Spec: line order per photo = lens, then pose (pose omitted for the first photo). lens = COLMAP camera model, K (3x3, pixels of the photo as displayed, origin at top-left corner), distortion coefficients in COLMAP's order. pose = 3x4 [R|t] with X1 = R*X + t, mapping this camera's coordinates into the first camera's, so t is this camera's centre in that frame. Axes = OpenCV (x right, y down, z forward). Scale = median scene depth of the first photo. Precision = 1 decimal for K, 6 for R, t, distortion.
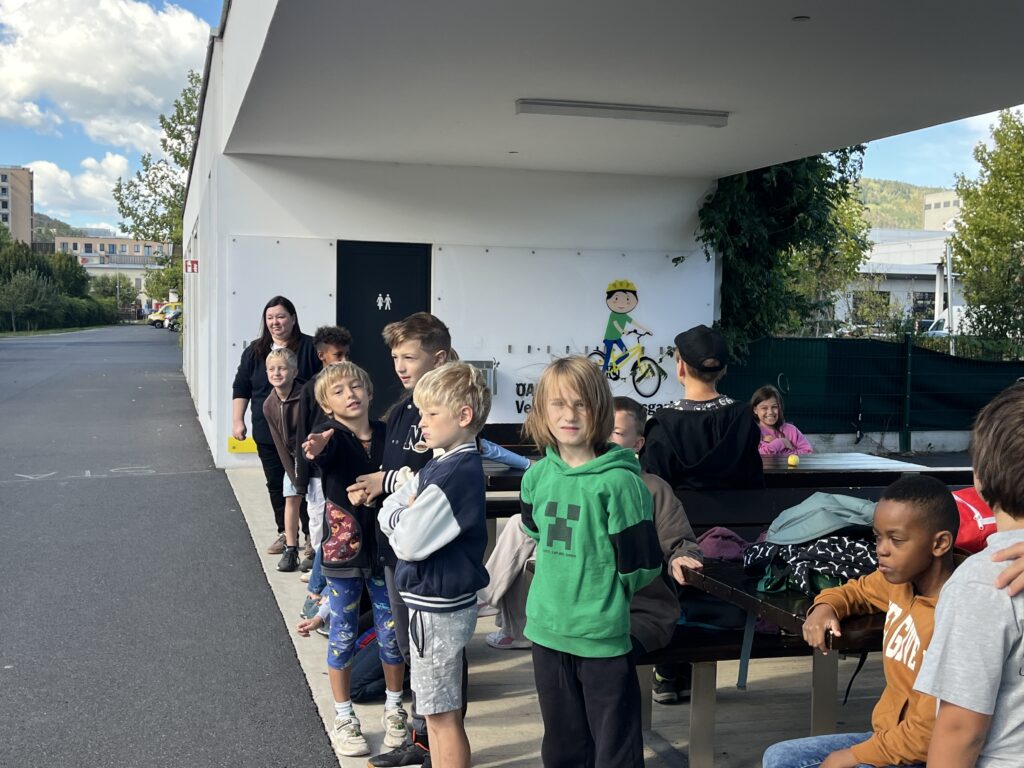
lens RADIAL K [[1140.9, 0, 508.3], [0, 1140.9, 385.1], [0, 0, 1]] dist [0.015689, 0.000000]
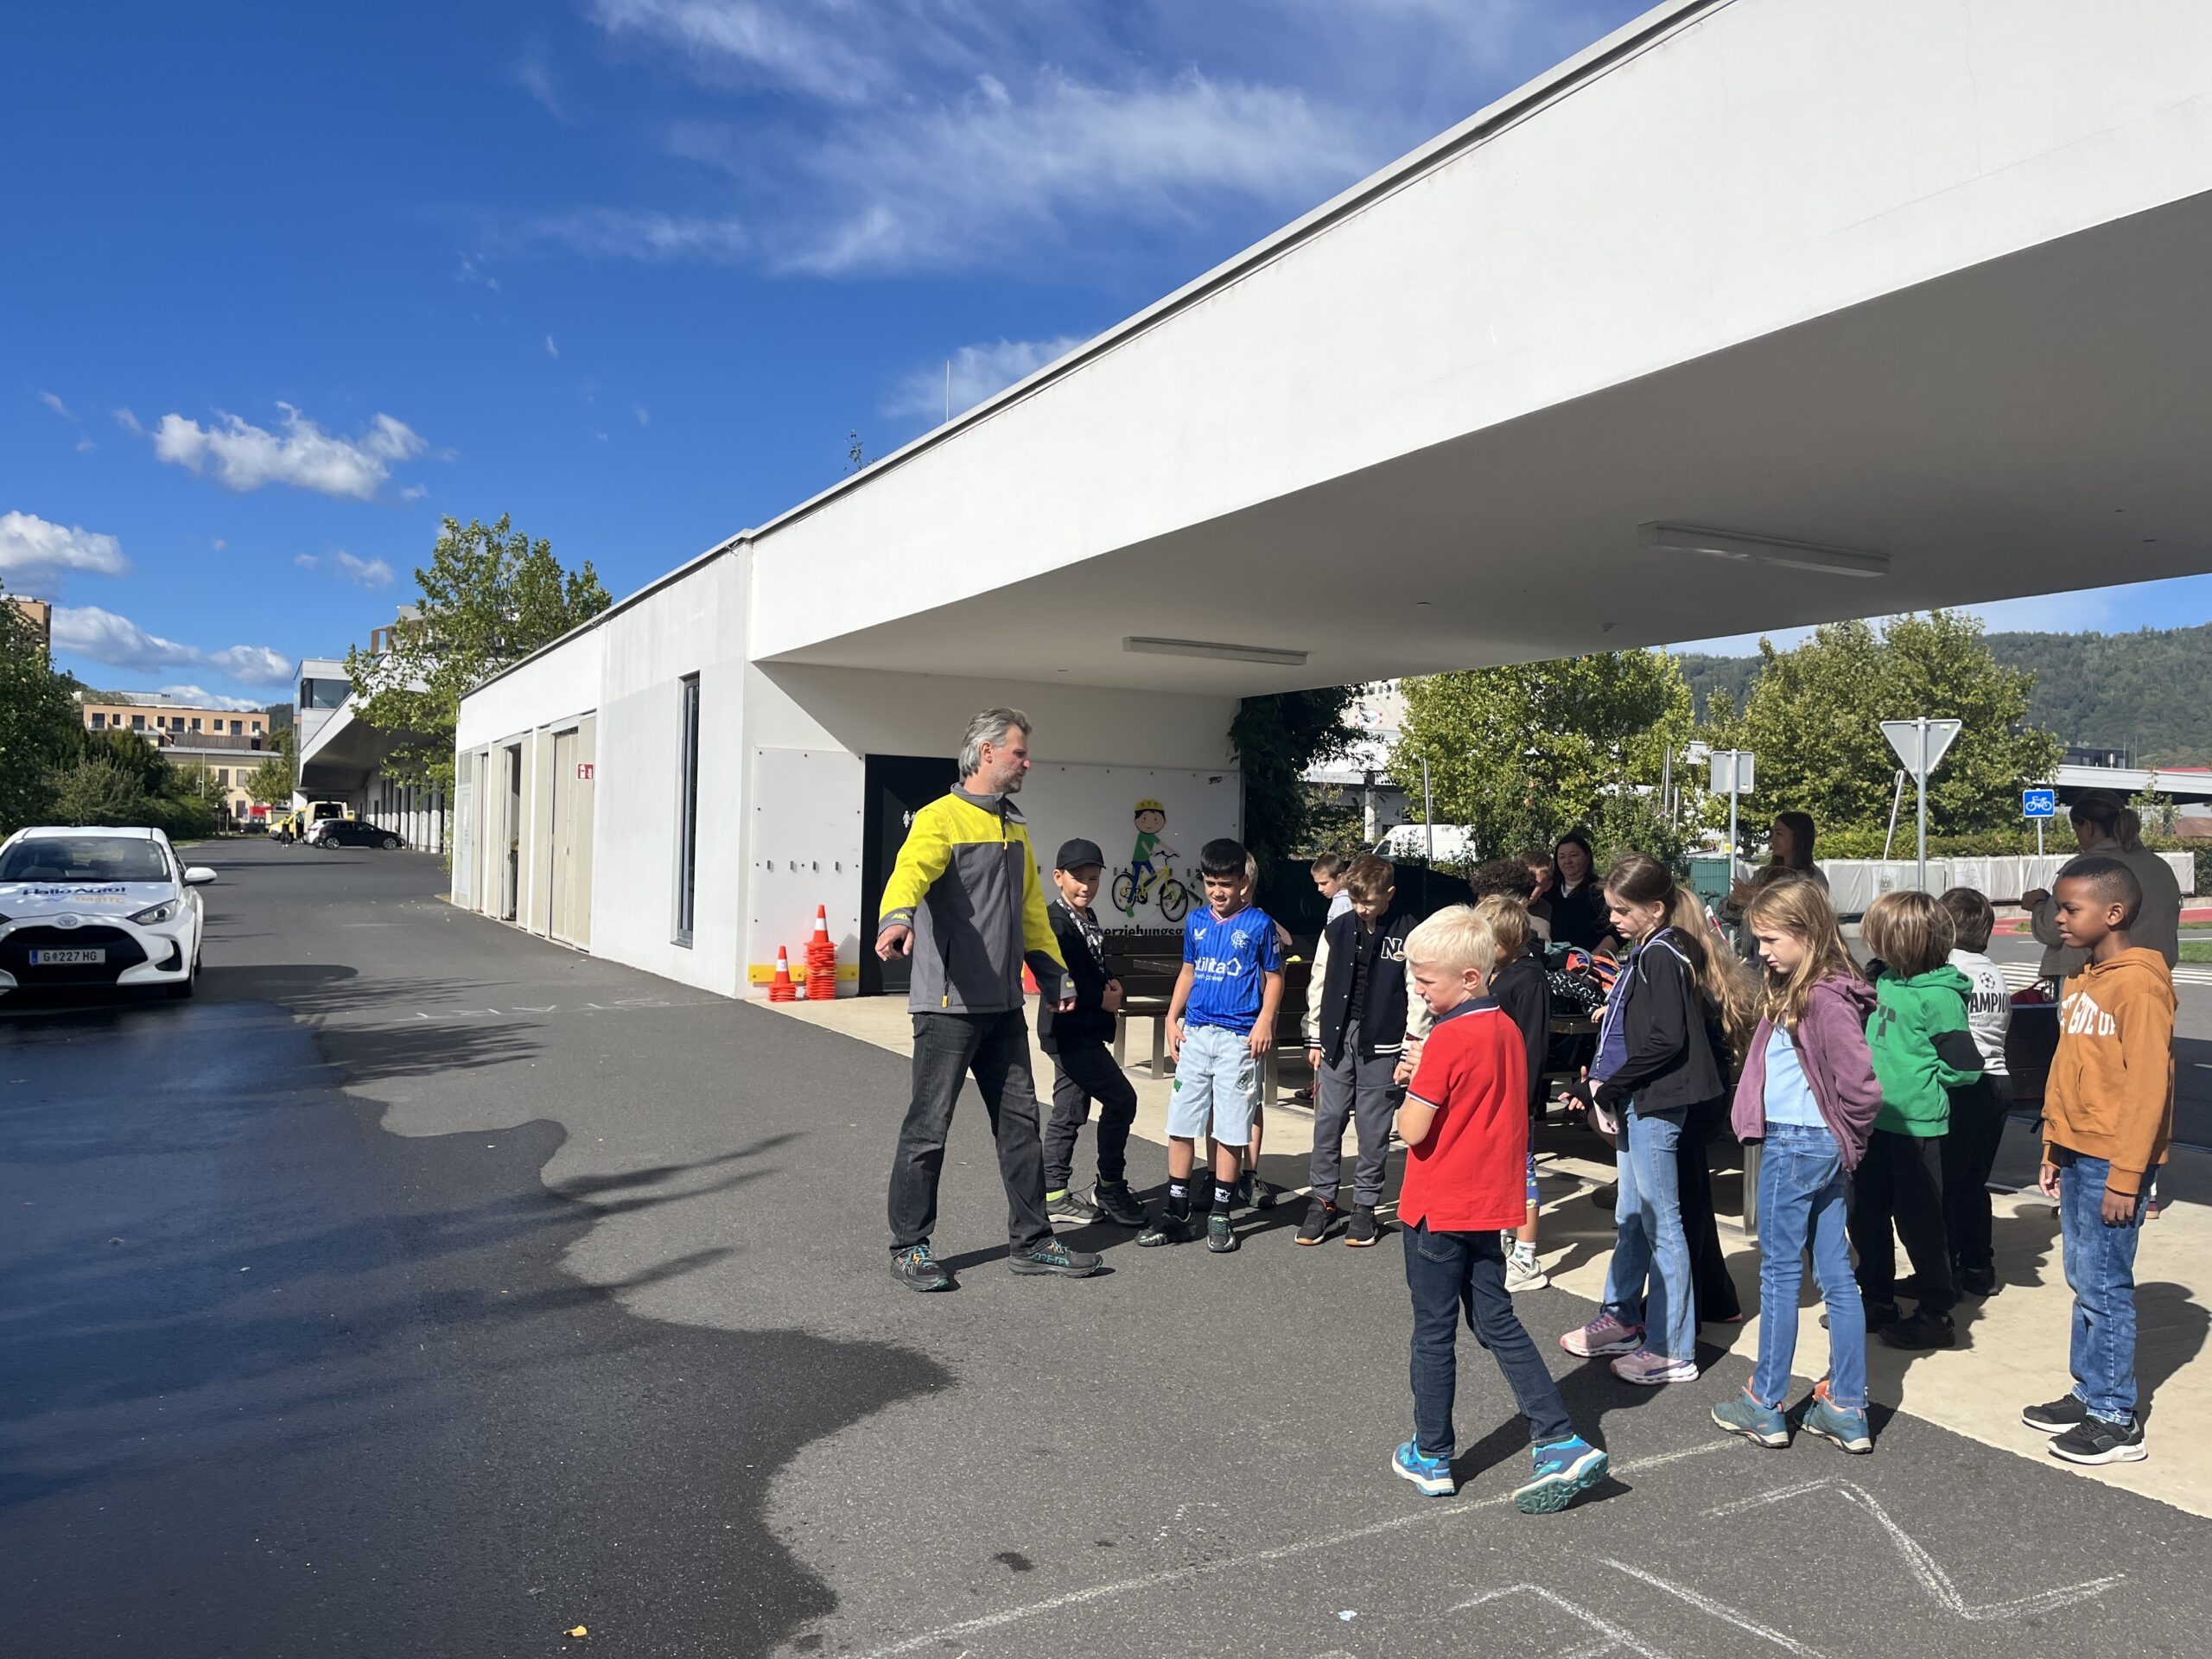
lens RADIAL K [[1572.8, 0, 1112.3], [0, 1572.8, 828.9], [0, 0, 1]] dist [0.000231, -0.000009]
pose [[0.977480, 0.008935, 0.210839, -0.211408], [0.004126, 0.998103, -0.061427, 0.014432], [-0.210988, 0.060914, 0.975589, -0.289866]]
